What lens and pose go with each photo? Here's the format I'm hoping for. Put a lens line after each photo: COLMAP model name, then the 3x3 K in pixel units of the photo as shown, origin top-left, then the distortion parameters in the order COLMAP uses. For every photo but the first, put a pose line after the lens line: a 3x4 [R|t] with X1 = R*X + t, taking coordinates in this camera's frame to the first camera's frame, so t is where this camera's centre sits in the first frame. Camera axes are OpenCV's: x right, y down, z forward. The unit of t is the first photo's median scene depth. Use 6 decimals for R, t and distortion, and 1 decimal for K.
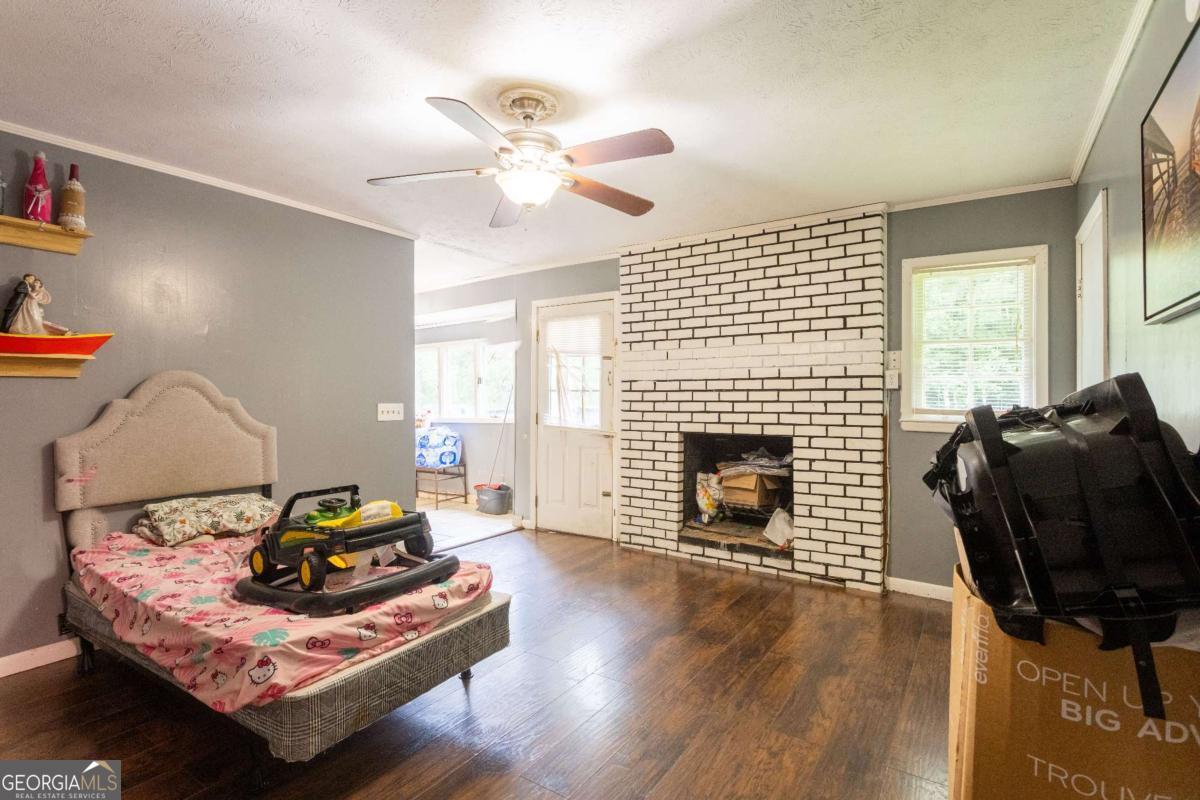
lens RADIAL K [[571.6, 0, 591.7], [0, 571.6, 396.3], [0, 0, 1]] dist [-0.022300, 0.010705]
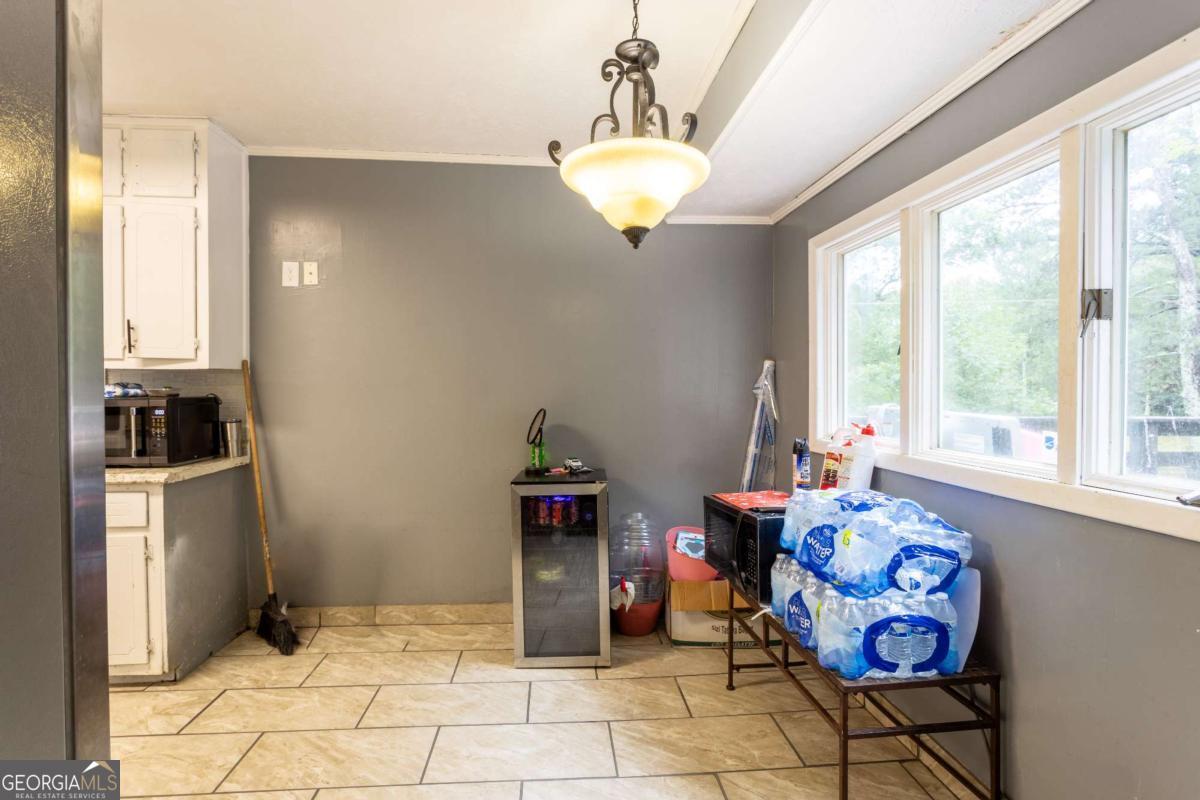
lens RADIAL K [[571.6, 0, 591.7], [0, 571.6, 396.3], [0, 0, 1]] dist [-0.022300, 0.010705]
pose [[0.628276, 0.019165, -0.777755, -0.250631], [-0.008920, 0.999808, 0.017431, 0.007484], [0.777940, -0.004014, 0.628326, 1.222038]]
